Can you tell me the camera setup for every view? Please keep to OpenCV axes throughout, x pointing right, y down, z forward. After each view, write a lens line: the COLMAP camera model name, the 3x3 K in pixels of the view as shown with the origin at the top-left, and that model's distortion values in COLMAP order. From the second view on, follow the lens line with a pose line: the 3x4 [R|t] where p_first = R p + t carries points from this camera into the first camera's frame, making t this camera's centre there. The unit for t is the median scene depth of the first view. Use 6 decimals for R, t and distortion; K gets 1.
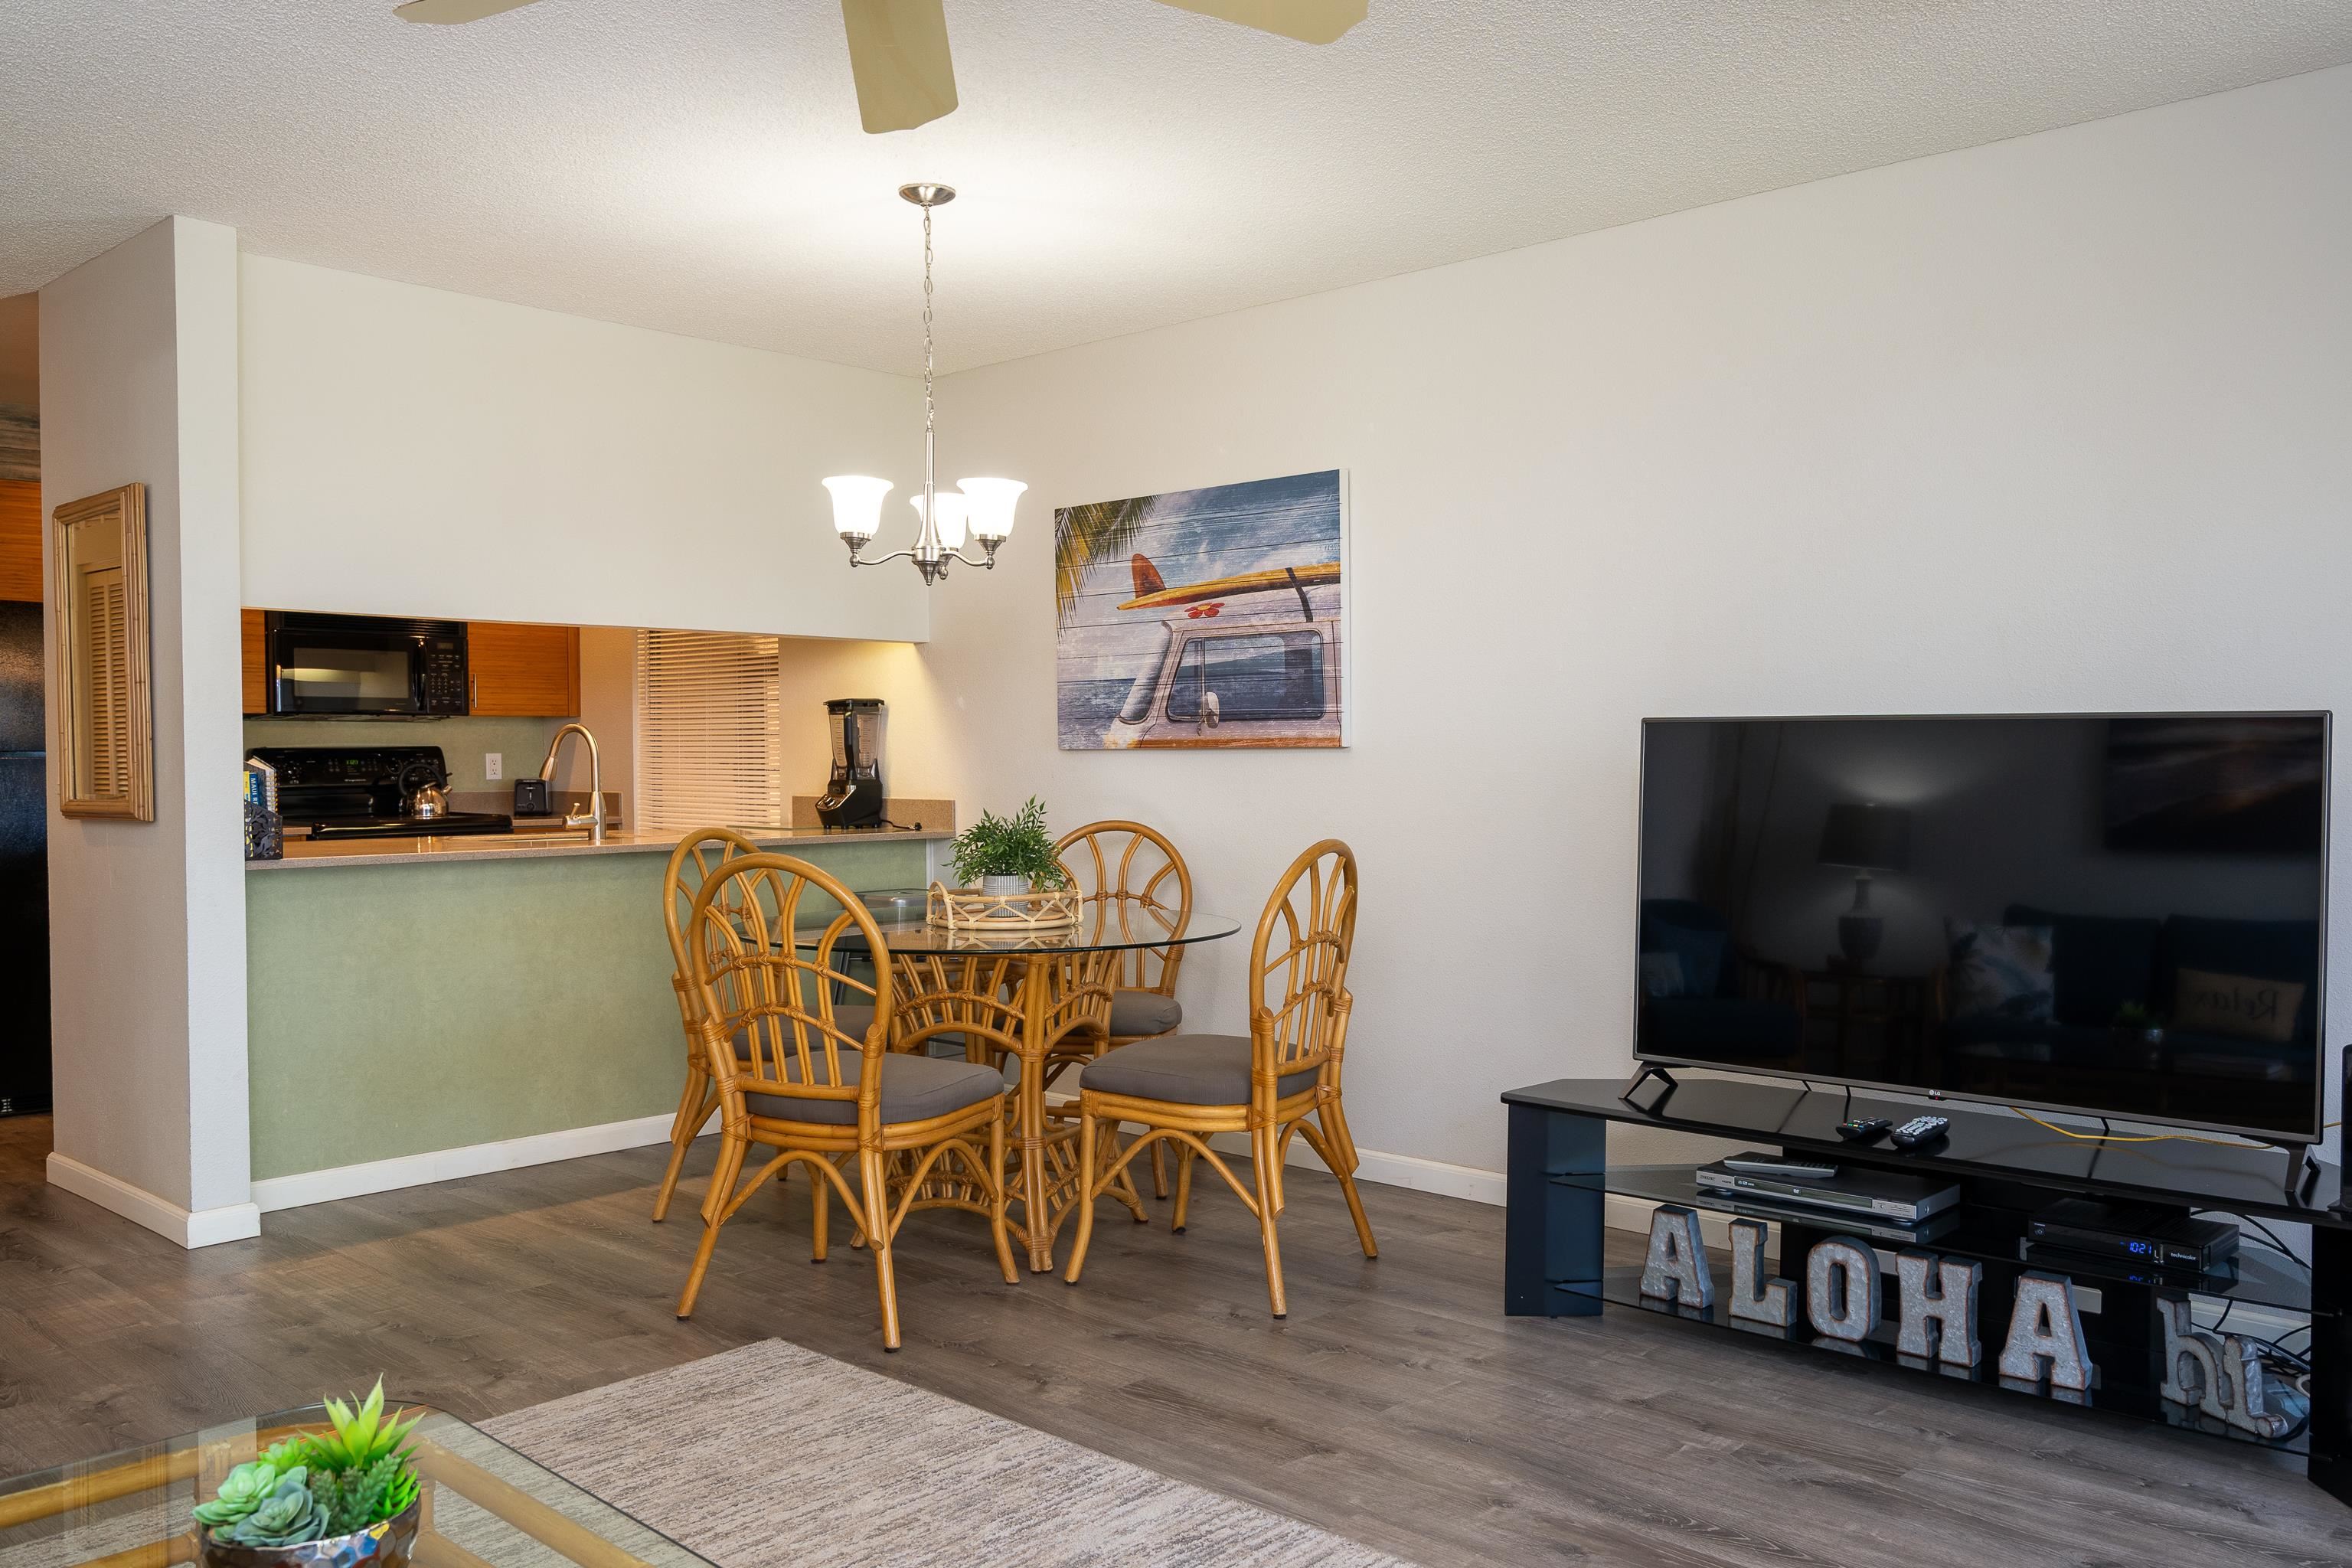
lens RADIAL K [[1855.6, 0, 1176.0], [0, 1855.6, 784.0], [0, 0, 1]] dist [0.005048, -0.004580]
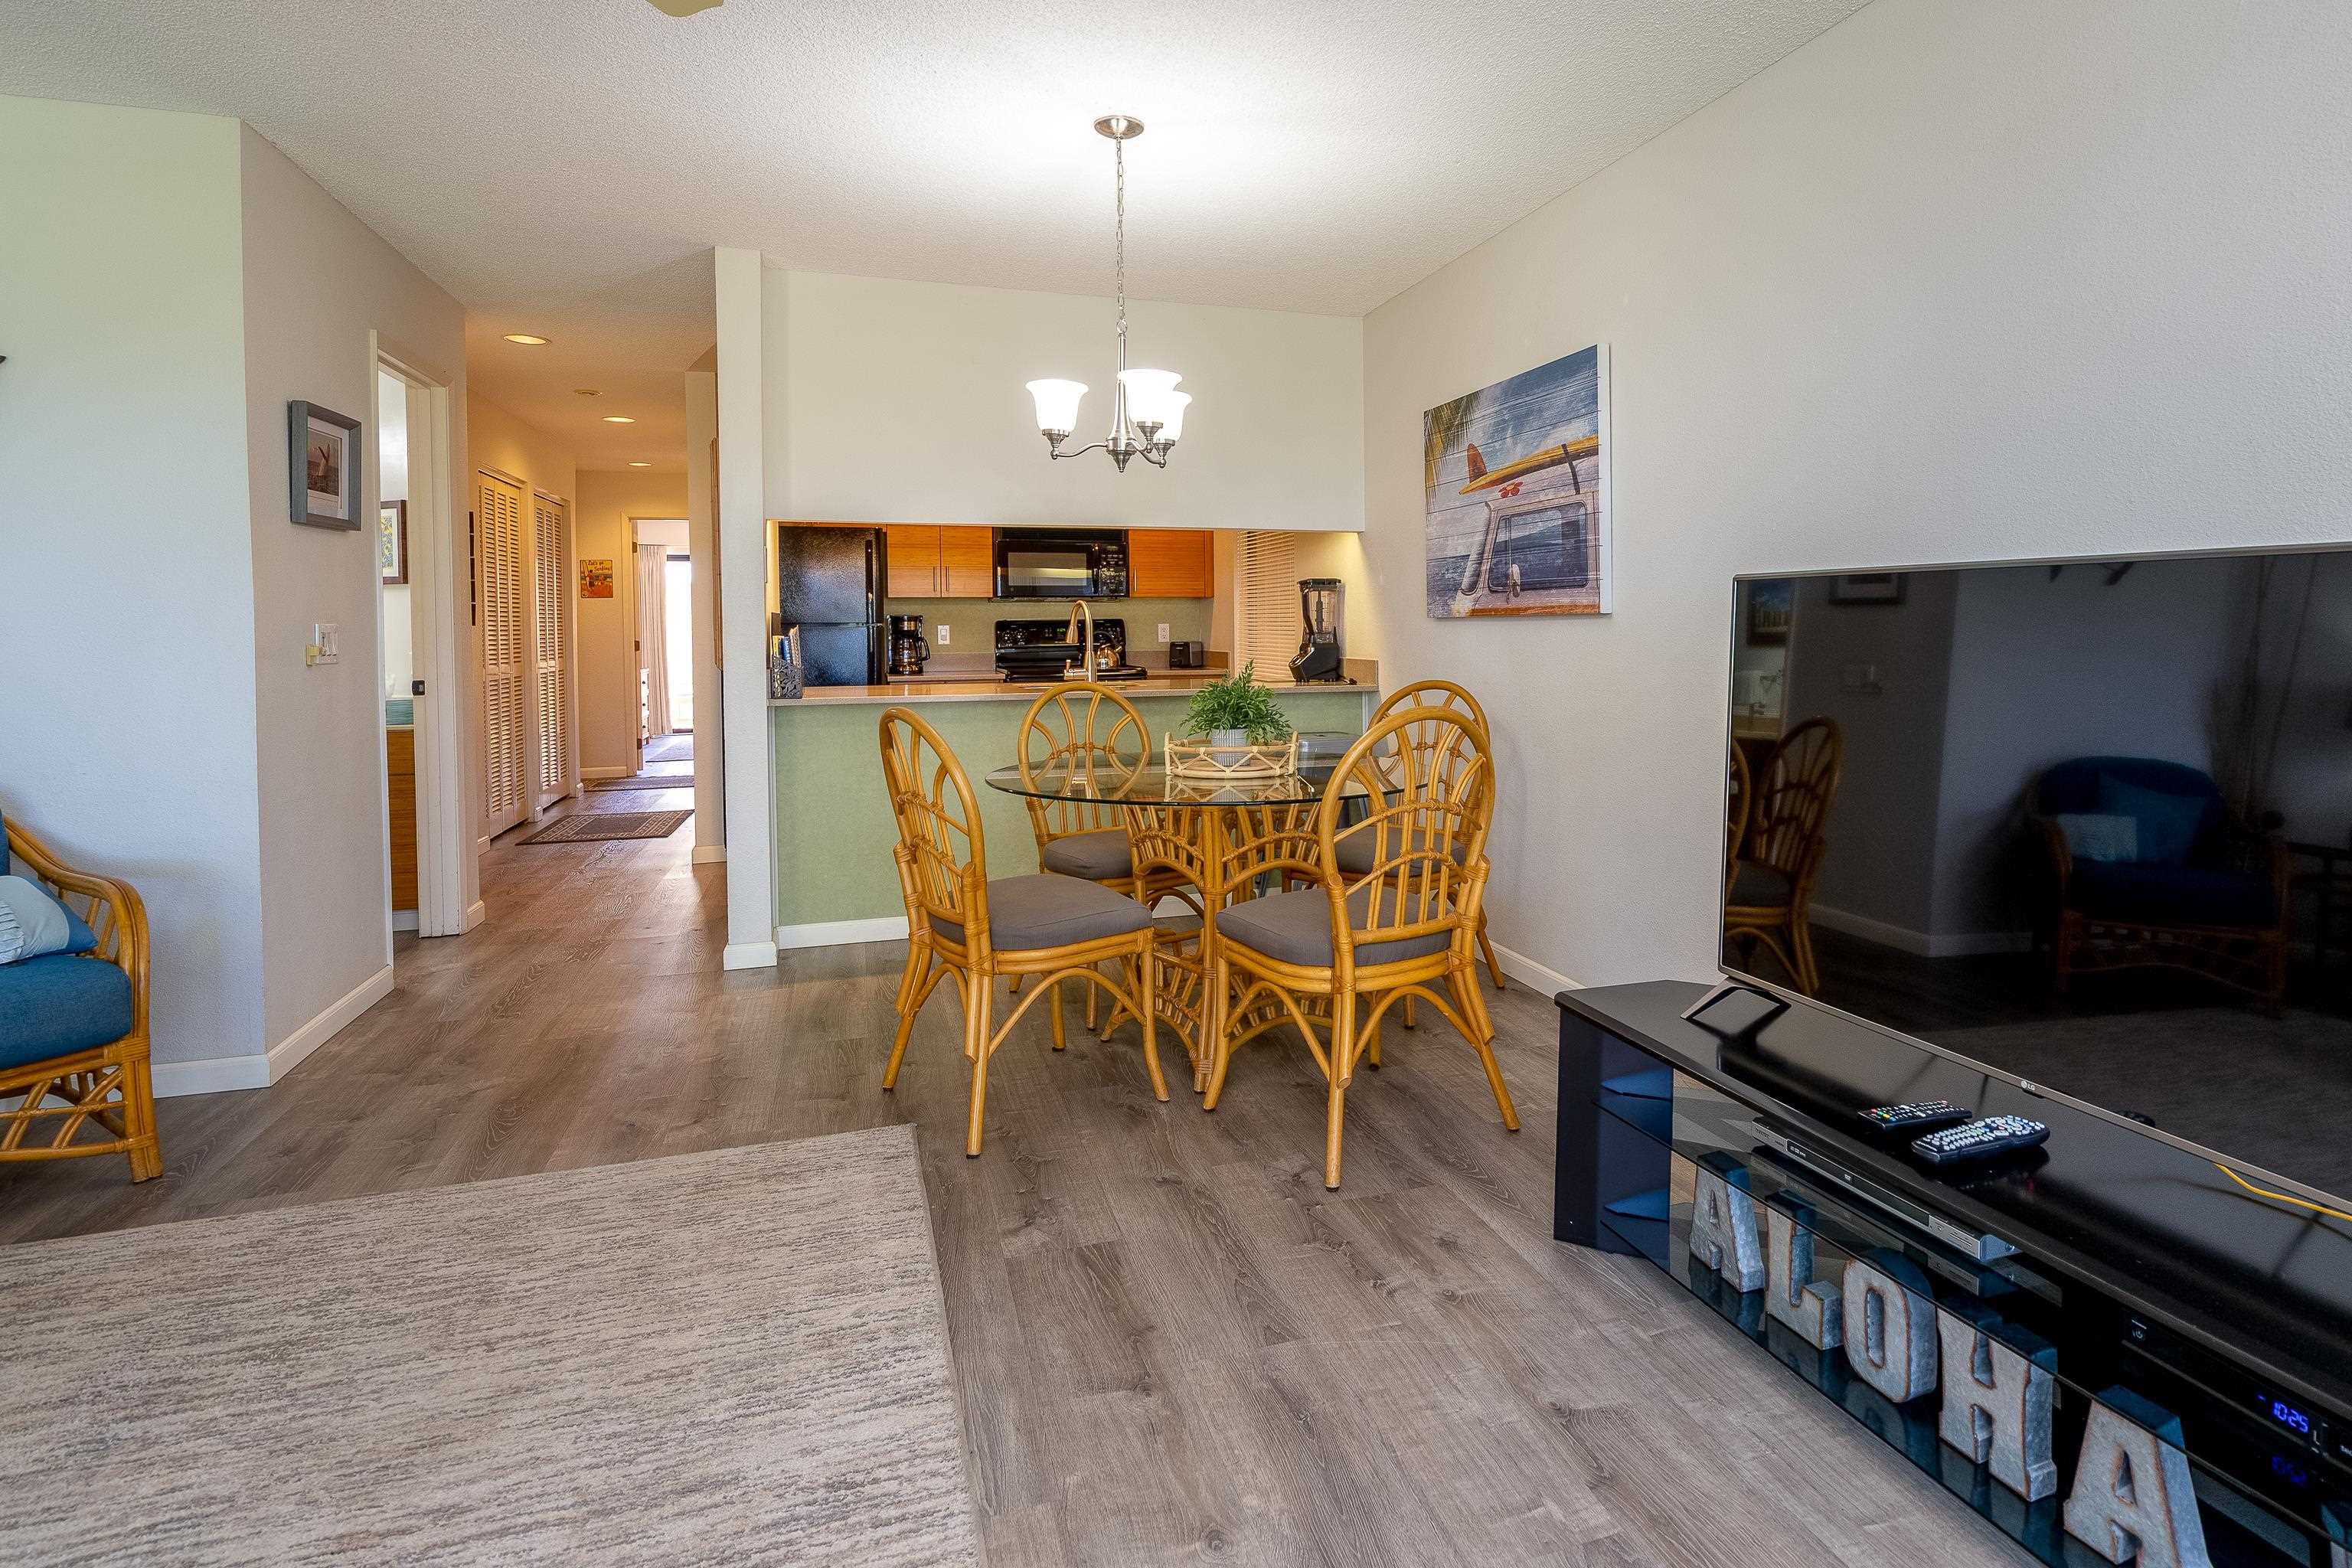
lens RADIAL K [[1250.0, 0, 1296.4], [0, 1250.0, 656.3], [0, 0, 1]] dist [-0.005660, 0.000150]
pose [[0.889528, 0.008607, -0.456801, 0.248413], [-0.004386, 0.999937, 0.010299, -0.002370], [0.456861, -0.007157, 0.889510, 0.293334]]
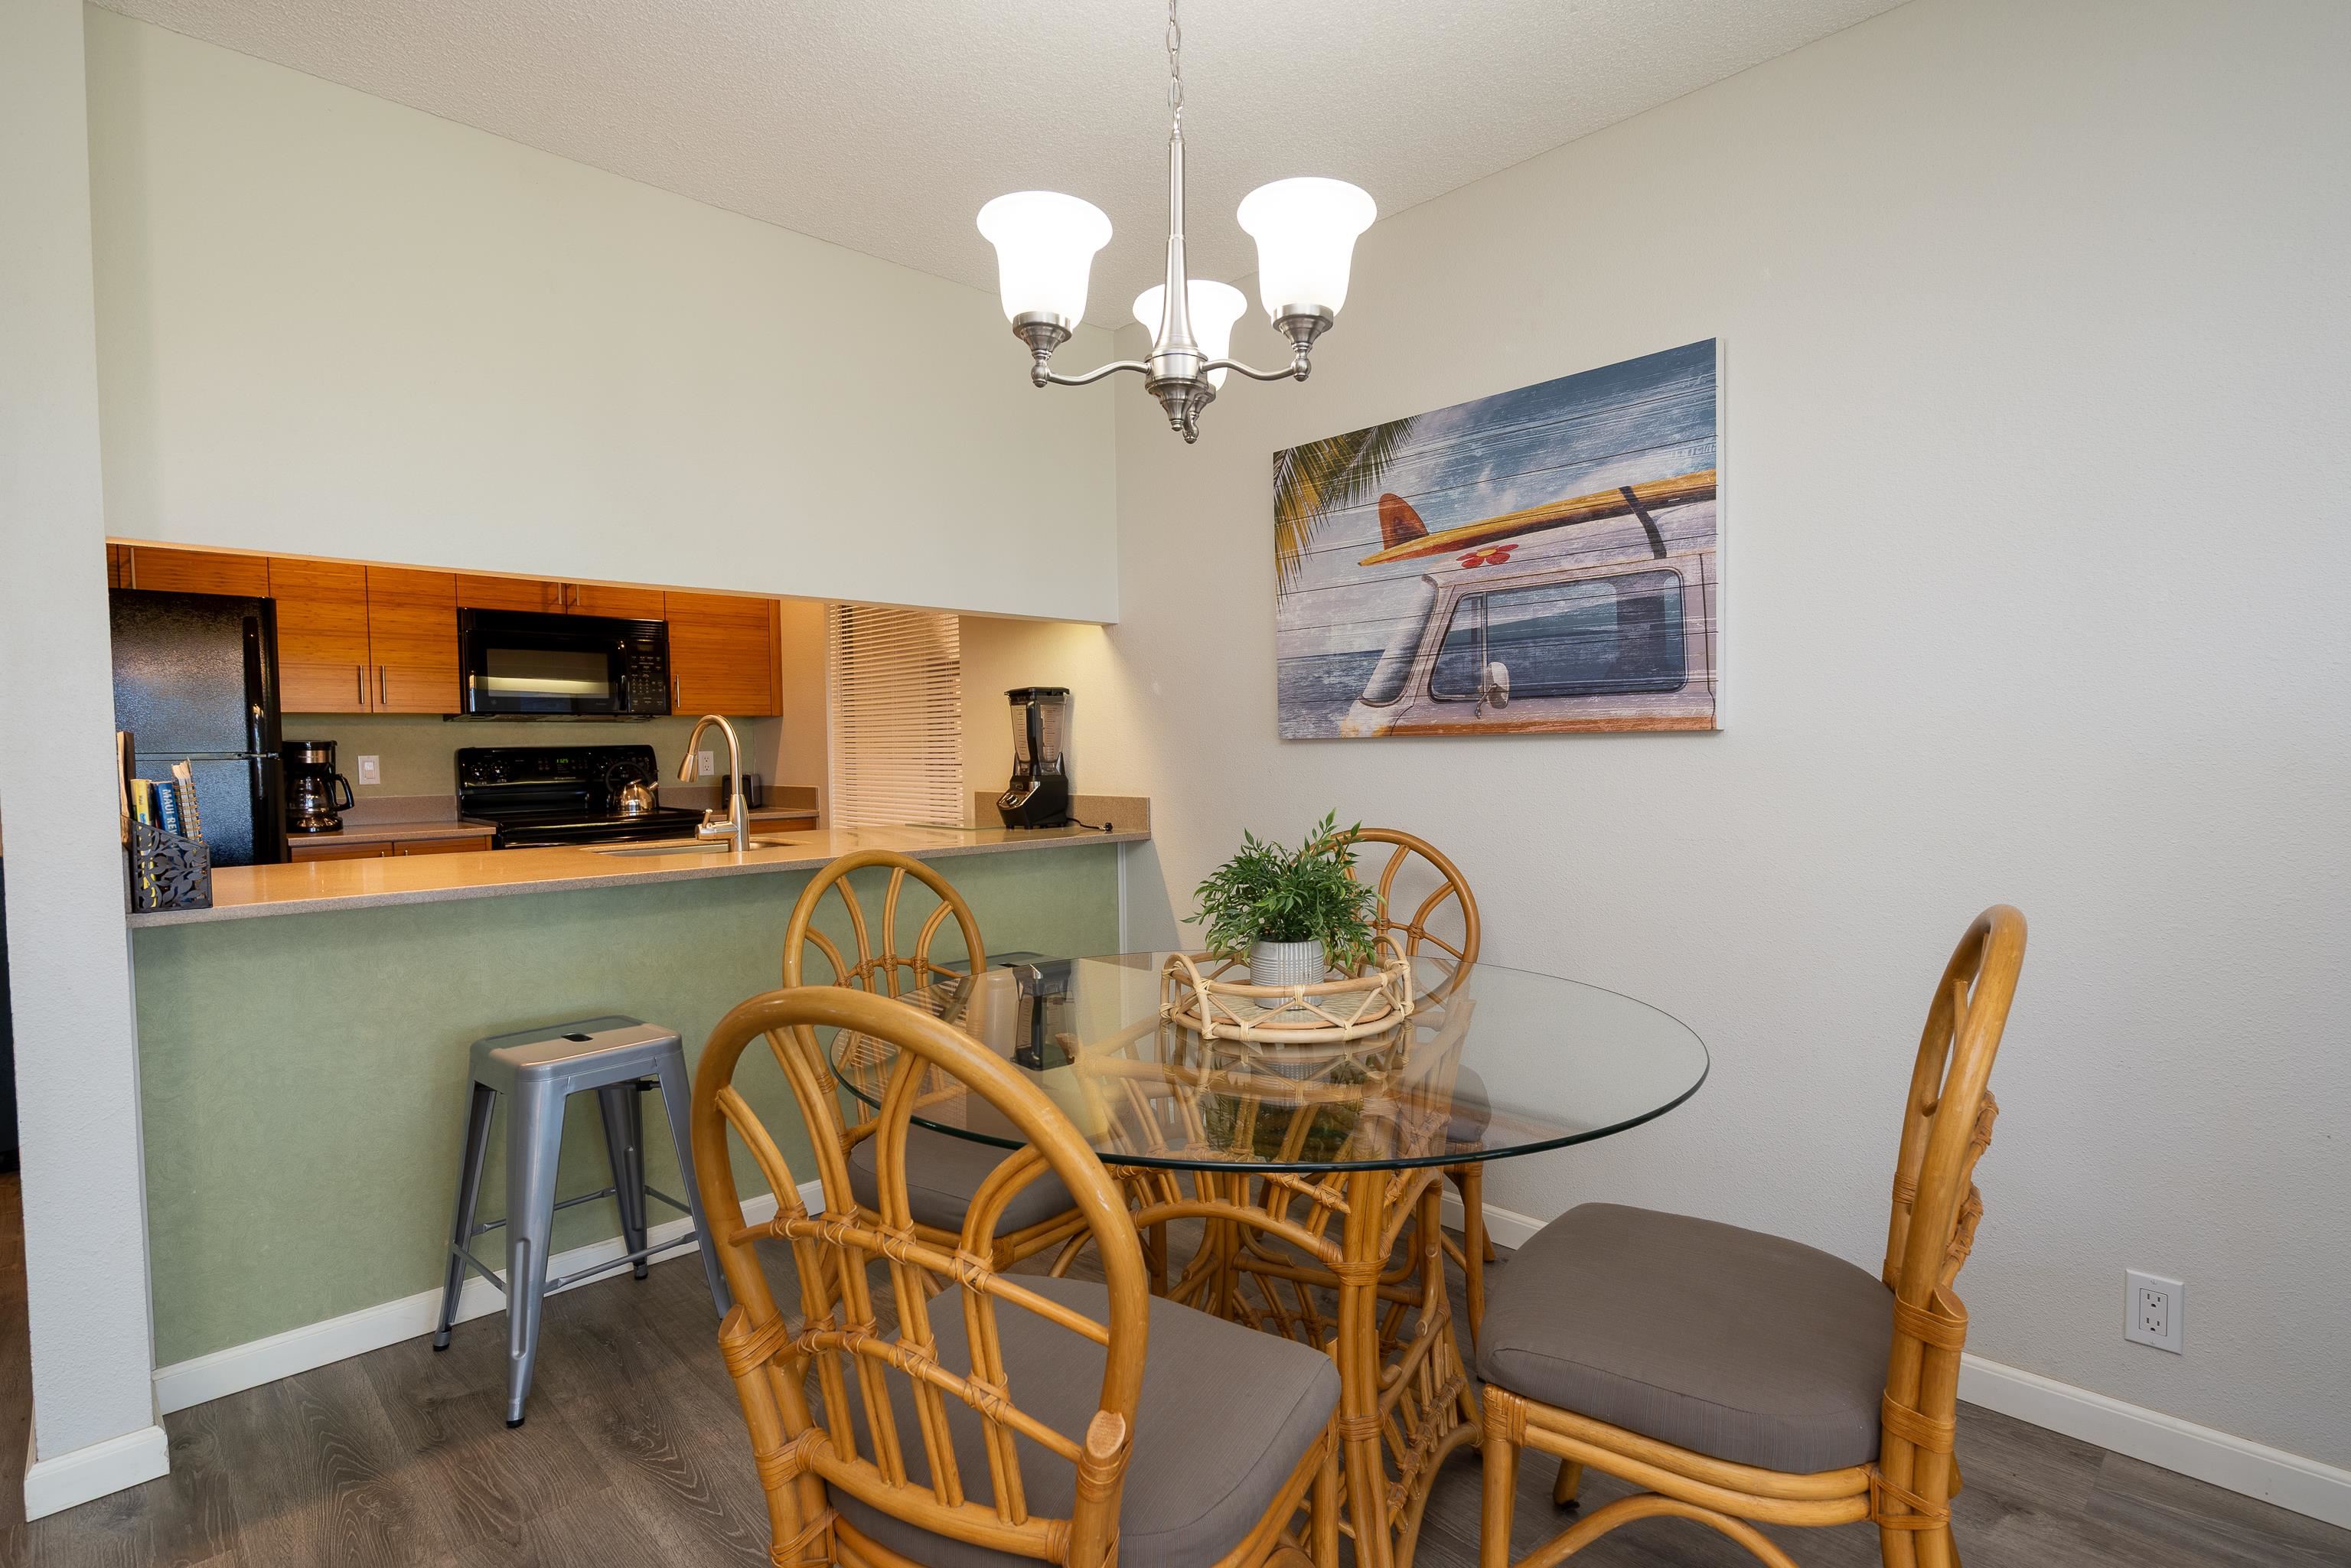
lens RADIAL K [[1151.3, 0, 1181.6], [0, 1151.3, 793.8], [0, 0, 1]] dist [-0.014251, 0.000418]
pose [[0.998950, -0.007308, -0.045219, -0.093679], [0.008329, 0.999713, 0.022444, -0.006644], [0.045042, -0.022797, 0.998725, 0.529369]]
